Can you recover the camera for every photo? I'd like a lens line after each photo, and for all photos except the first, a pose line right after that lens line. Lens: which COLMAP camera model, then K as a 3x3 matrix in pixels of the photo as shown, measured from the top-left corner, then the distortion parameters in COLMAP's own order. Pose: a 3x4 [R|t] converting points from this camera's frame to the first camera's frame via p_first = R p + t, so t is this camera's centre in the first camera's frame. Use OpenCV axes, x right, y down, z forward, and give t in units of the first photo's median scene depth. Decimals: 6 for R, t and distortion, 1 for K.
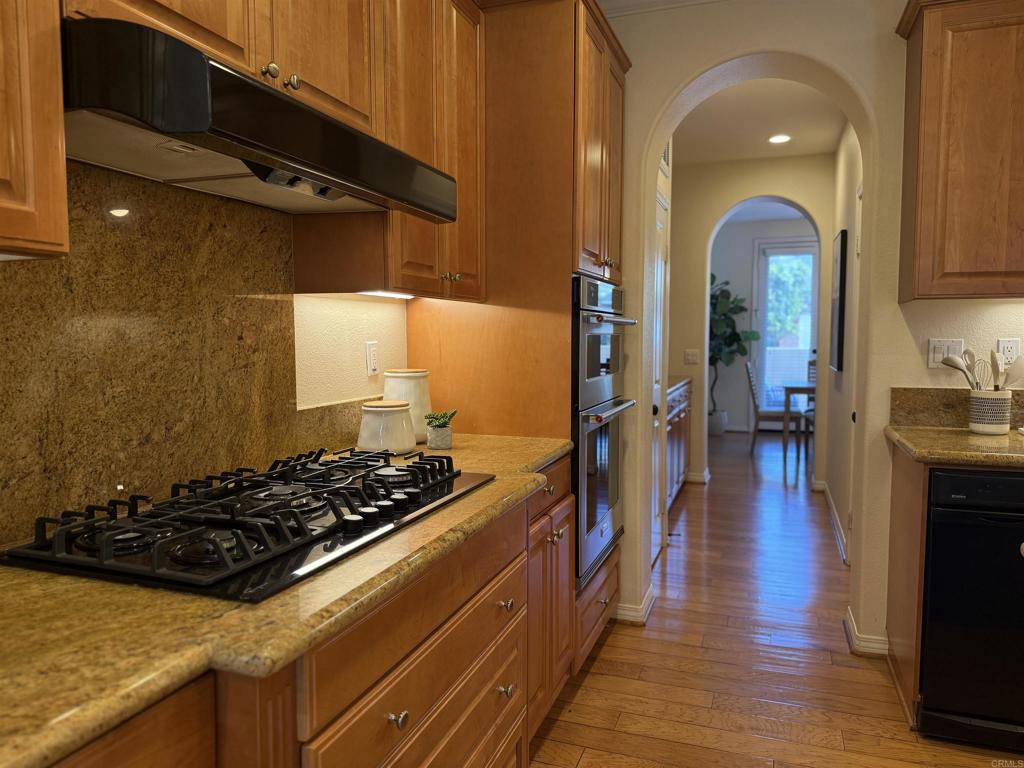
lens RADIAL K [[723.7, 0, 515.2], [0, 723.7, 384.3], [0, 0, 1]] dist [0.061004, -0.062670]
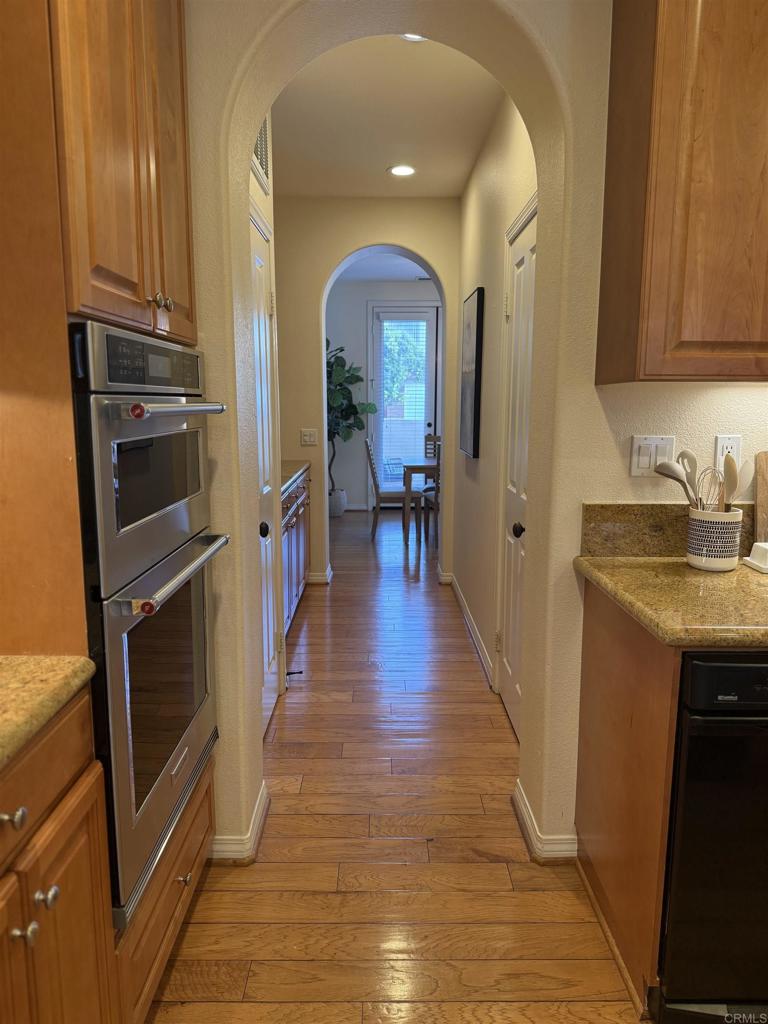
lens RADIAL K [[723.7, 0, 387.6], [0, 723.7, 517.8], [0, 0, 1]] dist [0.061004, -0.062670]
pose [[0.938933, -0.050499, 0.340373, 0.082688], [0.018784, 0.995220, 0.095839, -0.049770], [-0.343586, -0.083593, 0.935393, 0.368840]]
